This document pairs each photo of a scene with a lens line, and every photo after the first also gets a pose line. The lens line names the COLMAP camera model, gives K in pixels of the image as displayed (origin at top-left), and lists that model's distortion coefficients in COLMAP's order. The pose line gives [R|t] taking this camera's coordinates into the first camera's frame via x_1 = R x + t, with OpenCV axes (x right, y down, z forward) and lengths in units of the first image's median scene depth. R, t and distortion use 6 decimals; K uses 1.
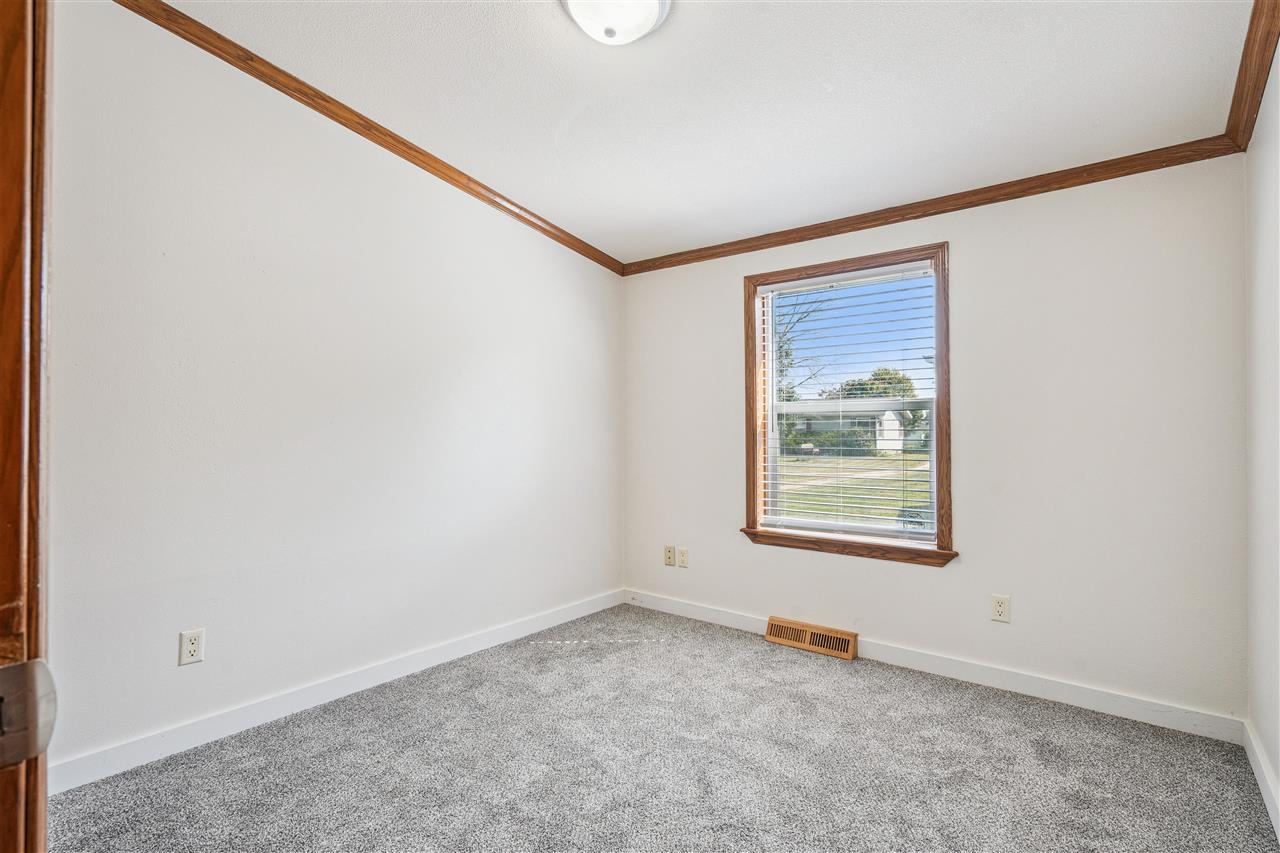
lens RADIAL K [[586.6, 0, 644.9], [0, 586.6, 425.2], [0, 0, 1]] dist [-0.001584, -0.001669]
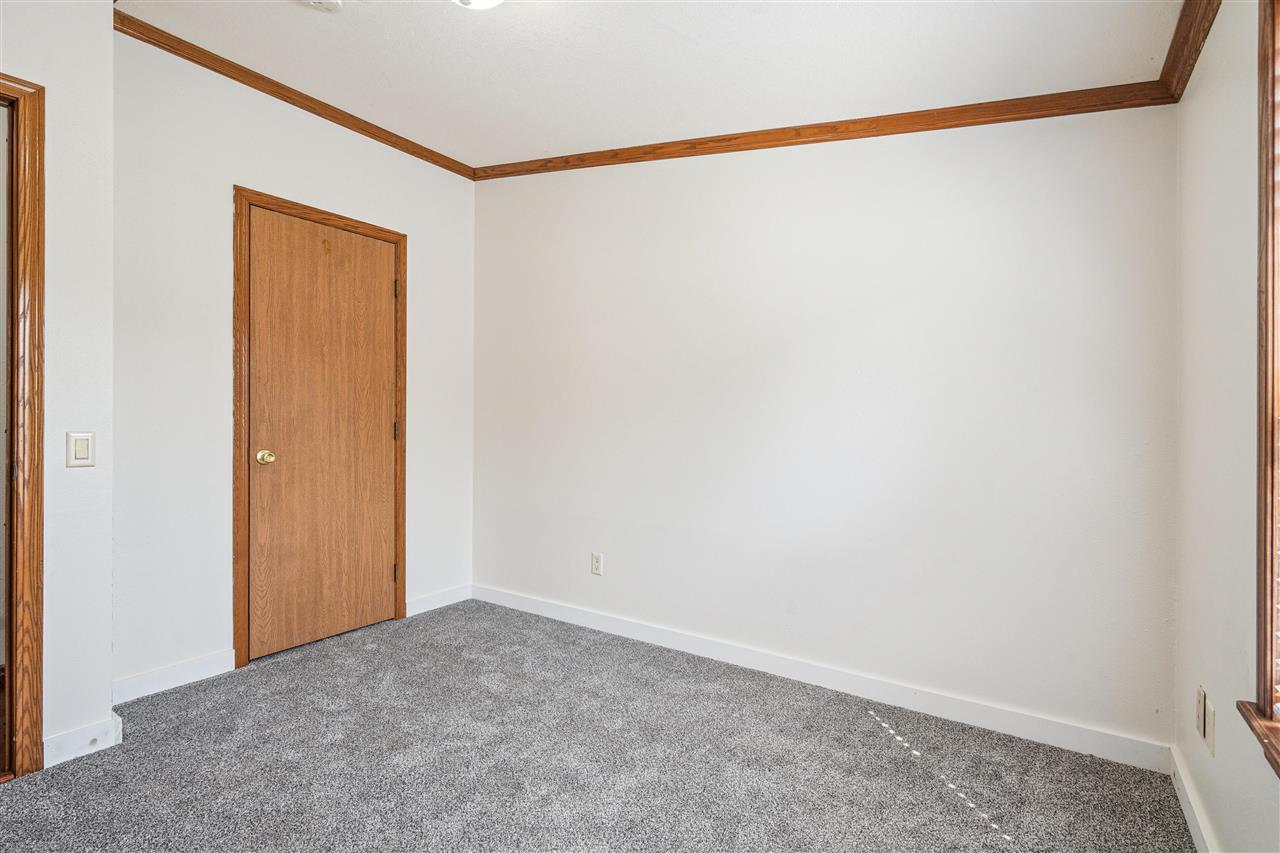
lens RADIAL K [[586.6, 0, 637.1], [0, 586.6, 427.5], [0, 0, 1]] dist [-0.001584, -0.001669]
pose [[0.092912, 0.005784, -0.995658, 0.561704], [0.006108, 0.999961, 0.006379, 0.010534], [0.995656, -0.006675, 0.092873, 0.716848]]
